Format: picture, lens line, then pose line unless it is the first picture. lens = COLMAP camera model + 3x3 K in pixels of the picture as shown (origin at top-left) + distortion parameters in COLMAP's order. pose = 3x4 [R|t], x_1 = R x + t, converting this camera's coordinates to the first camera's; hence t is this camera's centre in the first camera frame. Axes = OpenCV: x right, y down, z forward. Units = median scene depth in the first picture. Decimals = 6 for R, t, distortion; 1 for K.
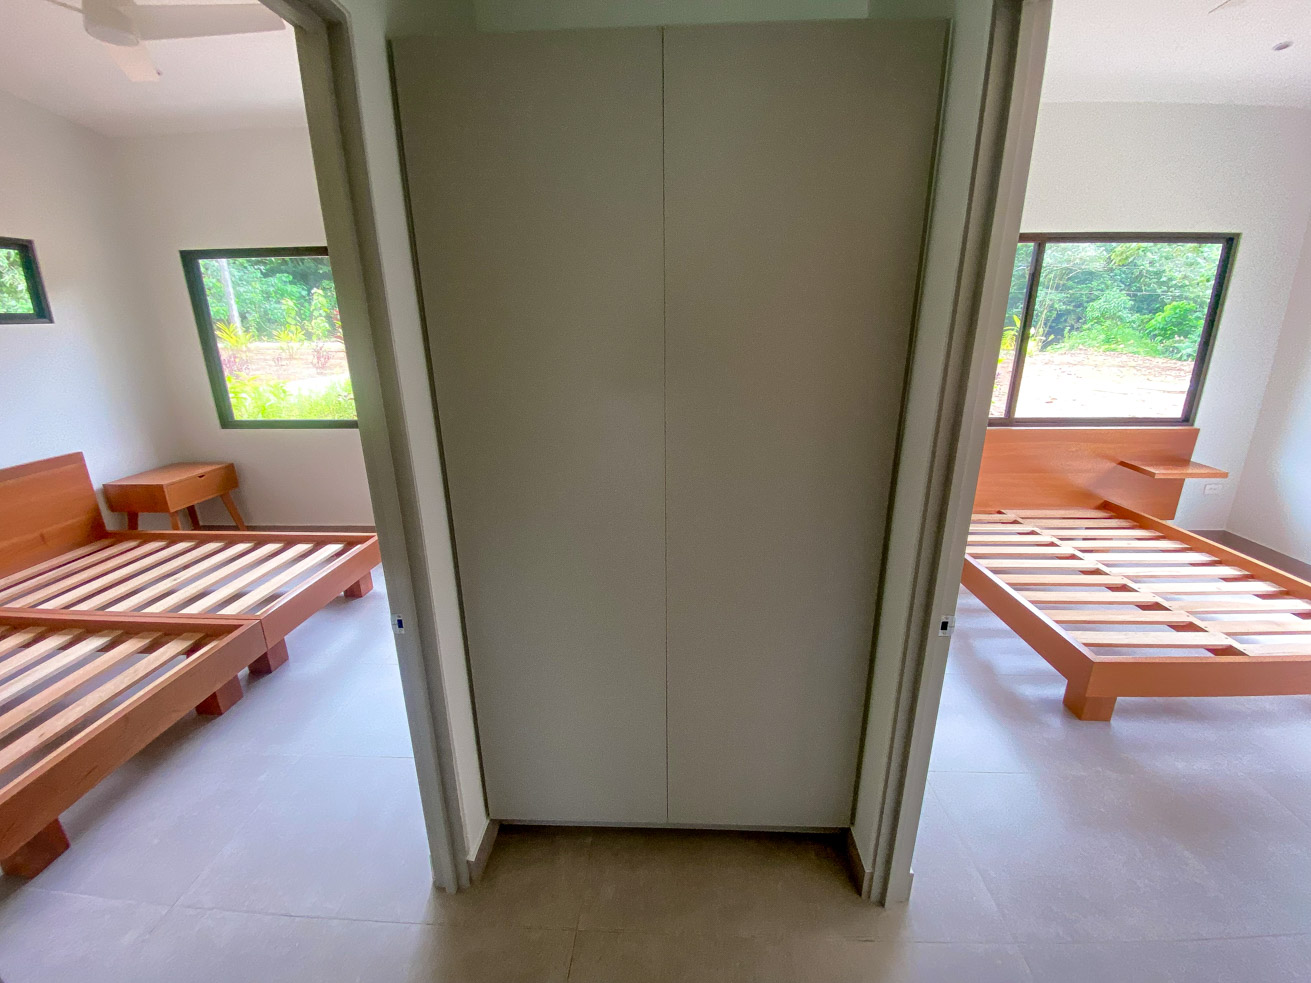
lens RADIAL K [[532.2, 0, 652.4], [0, 532.2, 493.7], [0, 0, 1]] dist [0.002832, -0.009680]
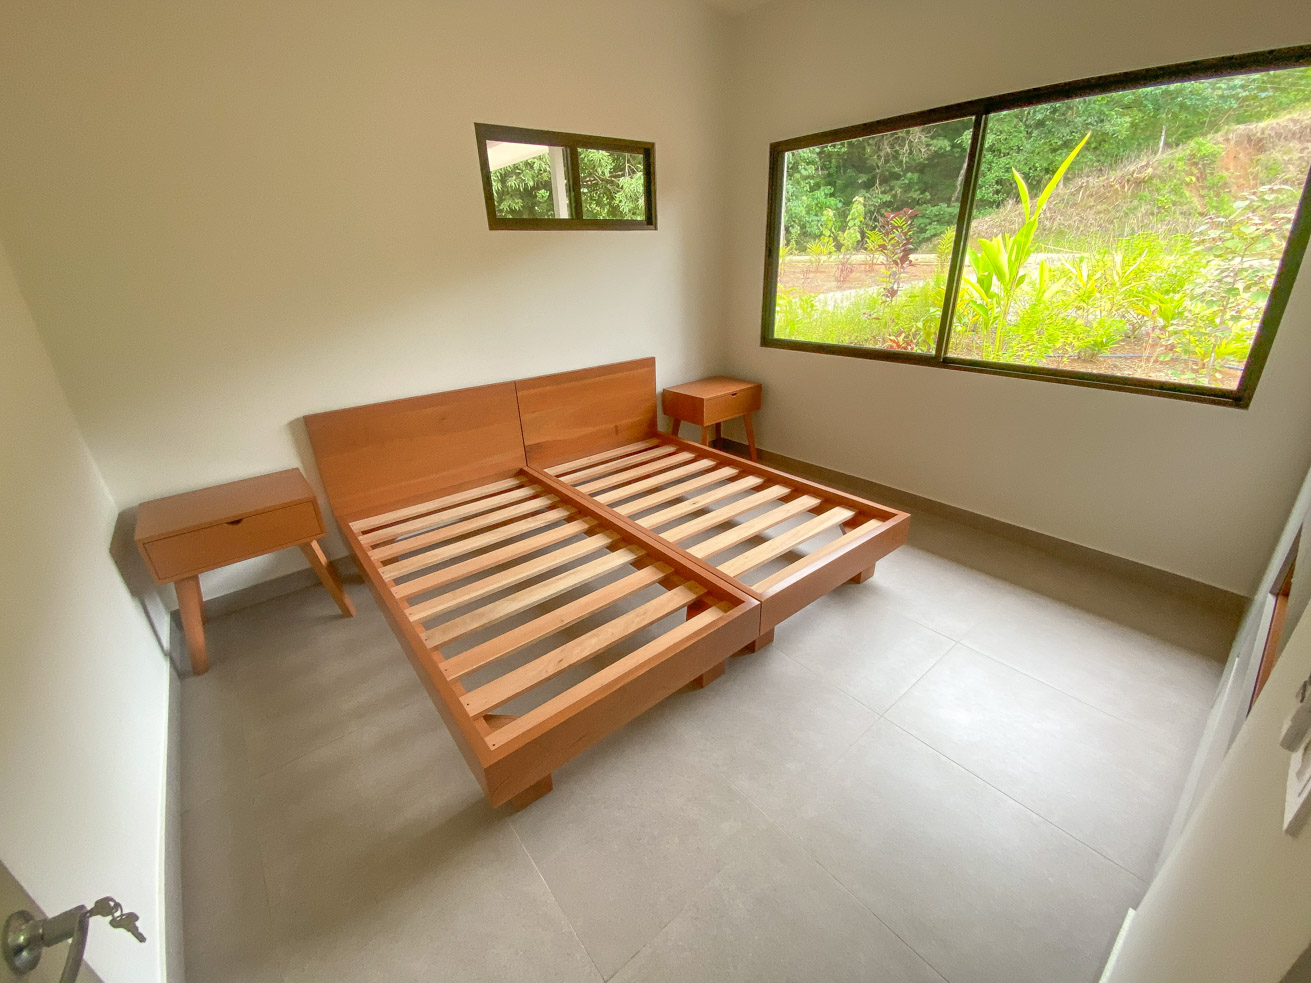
lens RADIAL K [[539.7, 0, 658.2], [0, 539.7, 493.6], [0, 0, 1]] dist [0.035181, -0.033431]
pose [[0.668348, 0.288341, -0.685690, -0.183996], [-0.191751, 0.957444, 0.215716, -0.042723], [0.718709, -0.012691, 0.695195, 0.179316]]
